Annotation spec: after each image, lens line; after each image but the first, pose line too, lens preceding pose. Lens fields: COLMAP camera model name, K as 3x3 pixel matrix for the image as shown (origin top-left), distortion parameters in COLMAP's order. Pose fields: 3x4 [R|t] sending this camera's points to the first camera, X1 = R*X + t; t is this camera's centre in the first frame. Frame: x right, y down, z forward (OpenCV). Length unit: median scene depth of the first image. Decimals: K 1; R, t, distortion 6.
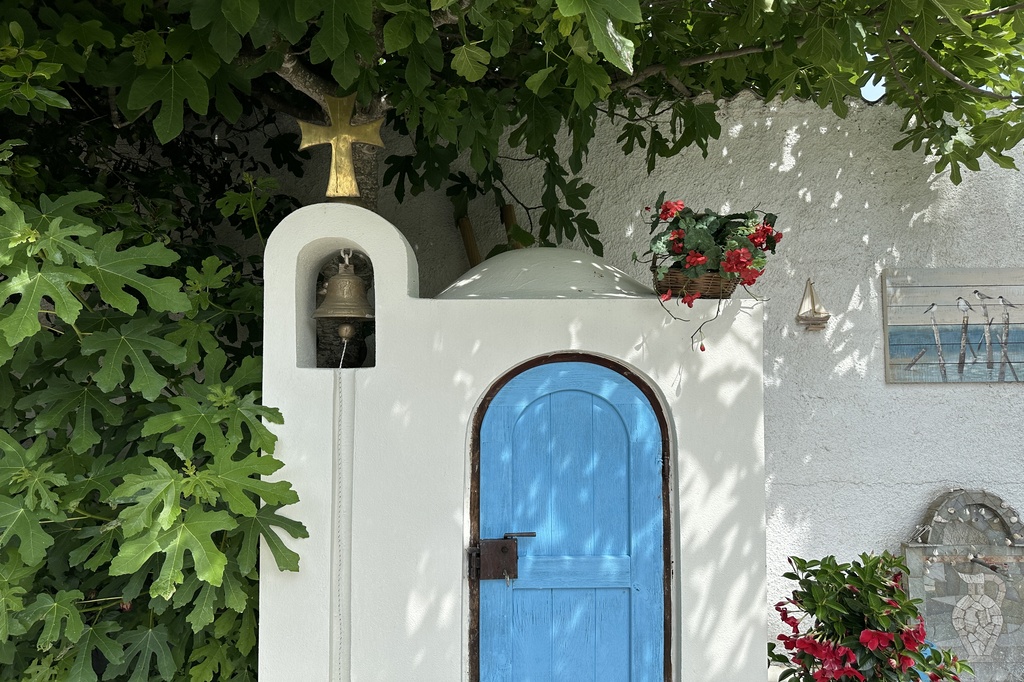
lens RADIAL K [[714.4, 0, 512.3], [0, 714.4, 336.4], [0, 0, 1]] dist [0.067829, -0.084576]
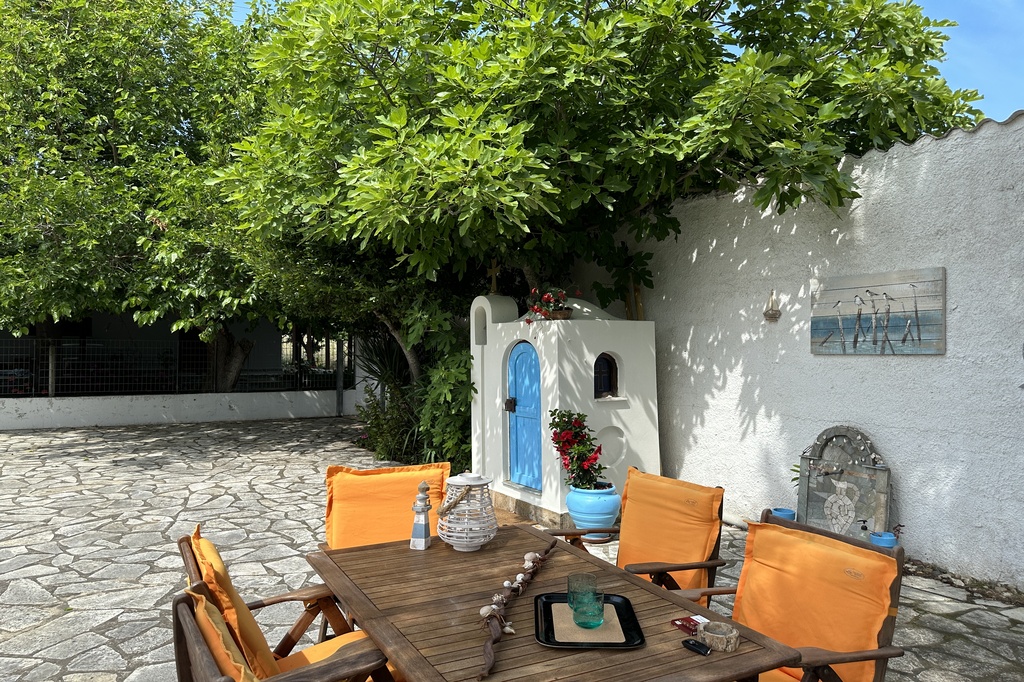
lens RADIAL K [[714.4, 0, 521.3], [0, 714.4, 338.2], [0, 0, 1]] dist [0.067829, -0.084576]
pose [[0.524664, -0.006213, -0.851287, 2.309735], [0.036784, 0.999205, 0.015378, -0.024387], [0.850515, -0.039382, 0.524475, -0.506916]]
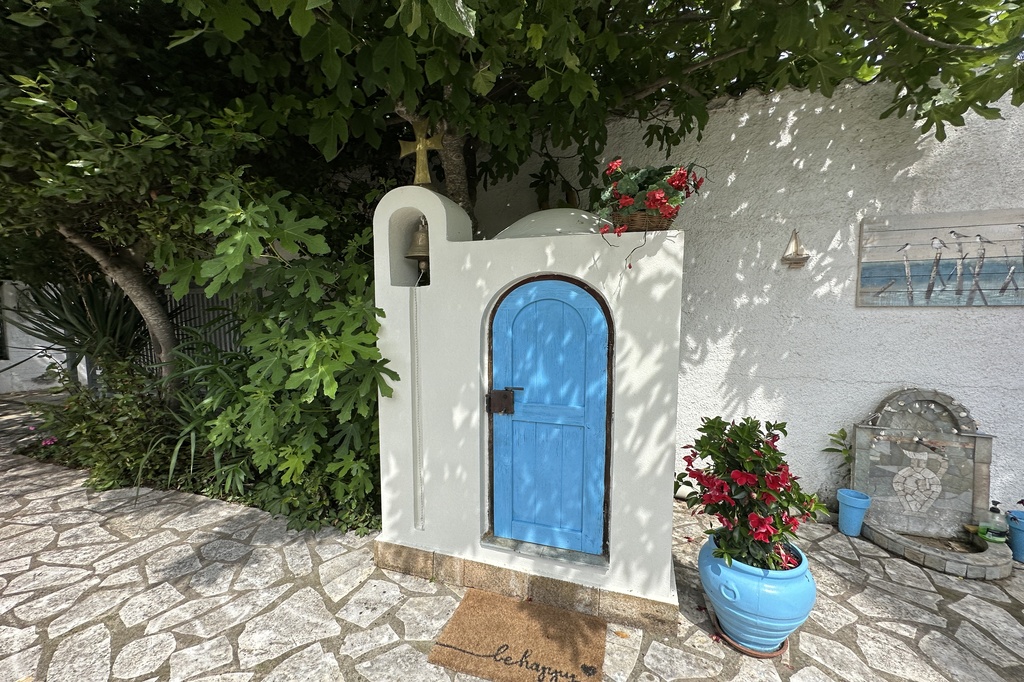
lens RADIAL K [[406.3, 0, 513.2], [0, 406.3, 345.1], [0, 0, 1]] dist [-0.003536, 0.001256]
pose [[0.942866, 0.035249, -0.331302, 0.268312], [0.007523, 0.991882, 0.126940, 0.054903], [0.333087, -0.122180, 0.934947, 0.134425]]
